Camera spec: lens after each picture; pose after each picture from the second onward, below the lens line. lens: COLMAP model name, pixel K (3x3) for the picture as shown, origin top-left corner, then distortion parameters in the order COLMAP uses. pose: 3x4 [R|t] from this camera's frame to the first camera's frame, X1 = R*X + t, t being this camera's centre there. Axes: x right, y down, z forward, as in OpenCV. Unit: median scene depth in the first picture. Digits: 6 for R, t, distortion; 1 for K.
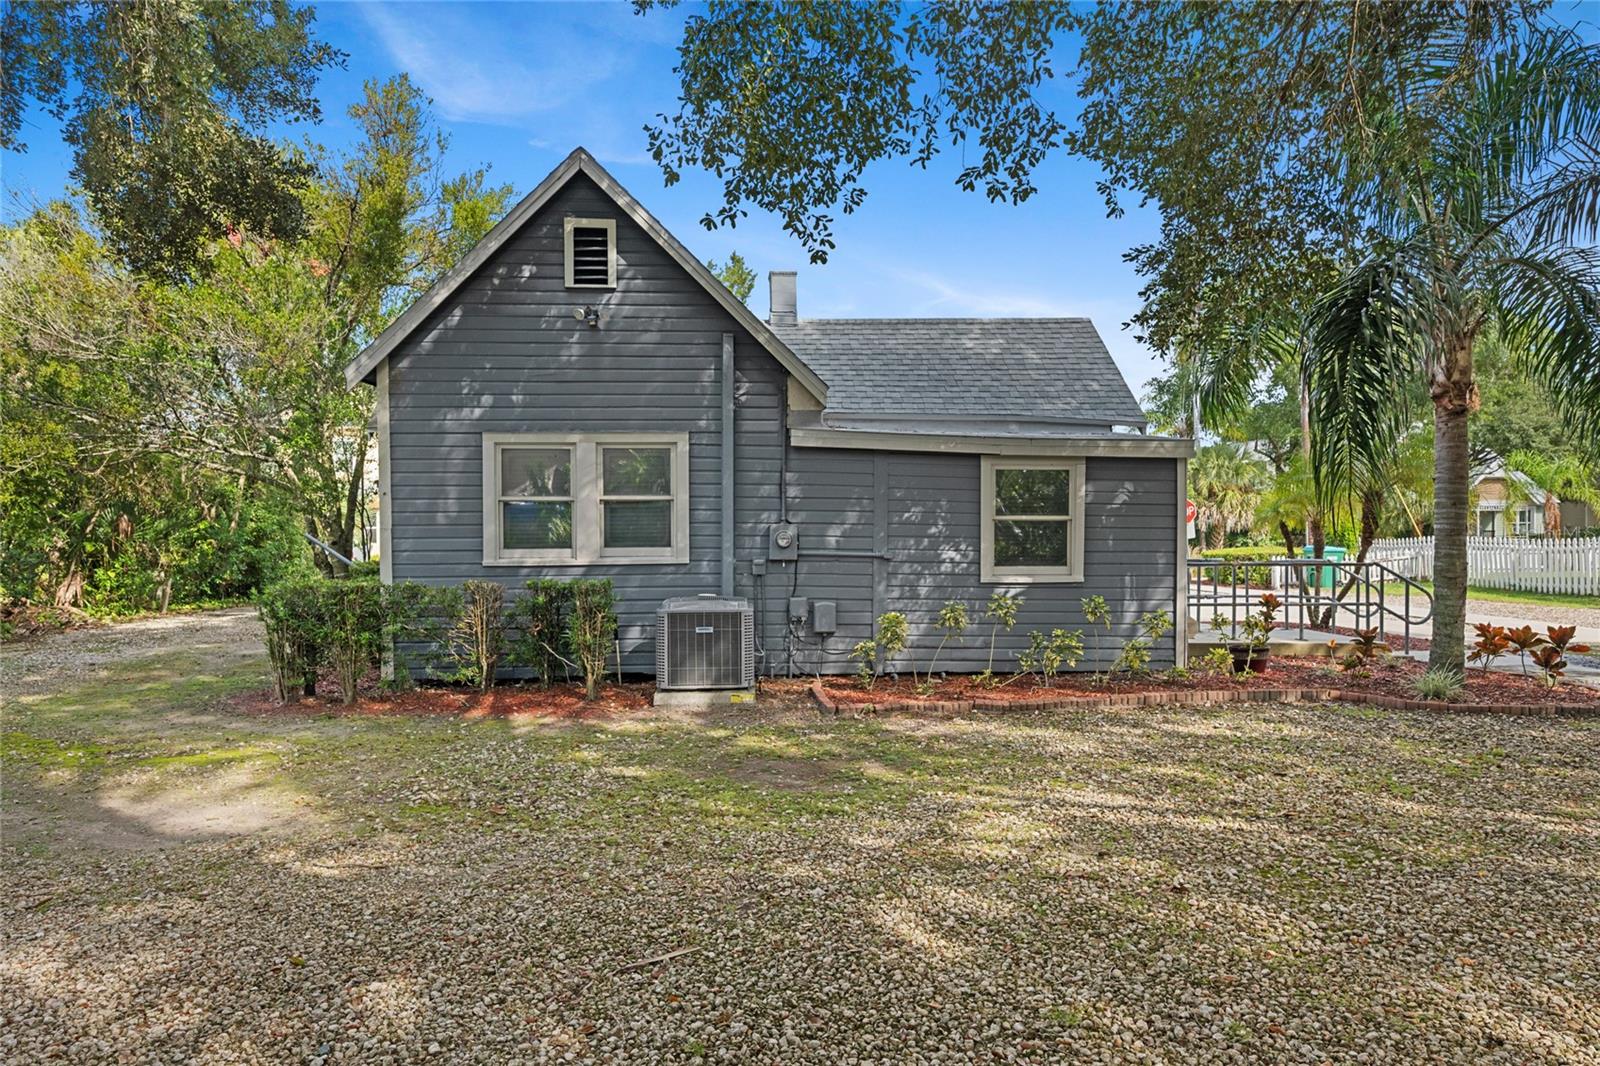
lens RADIAL K [[968.4, 0, 801.4], [0, 968.4, 531.6], [0, 0, 1]] dist [-0.007103, -0.002352]
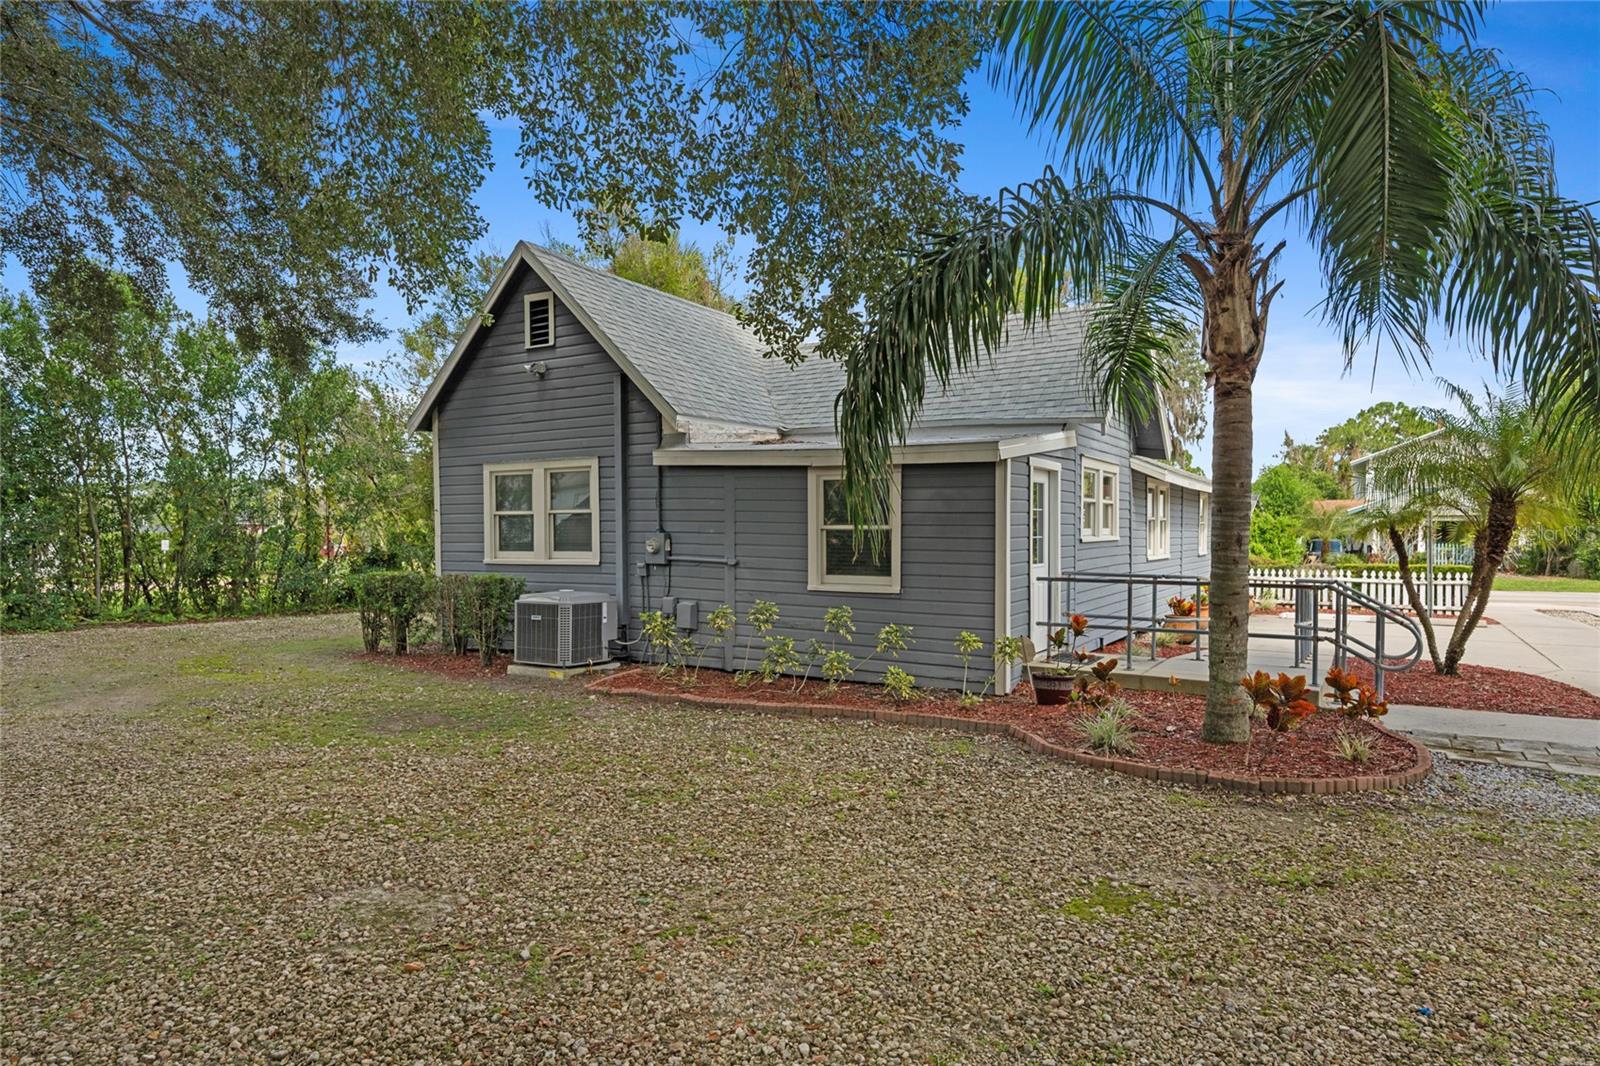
lens RADIAL K [[968.4, 0, 802.5], [0, 968.4, 535.1], [0, 0, 1]] dist [-0.007103, -0.002352]
pose [[0.821989, 0.004593, -0.569485, 0.788695], [-0.010455, 0.999921, -0.007025, 0.000929], [0.569407, 0.011728, 0.821972, 0.150554]]
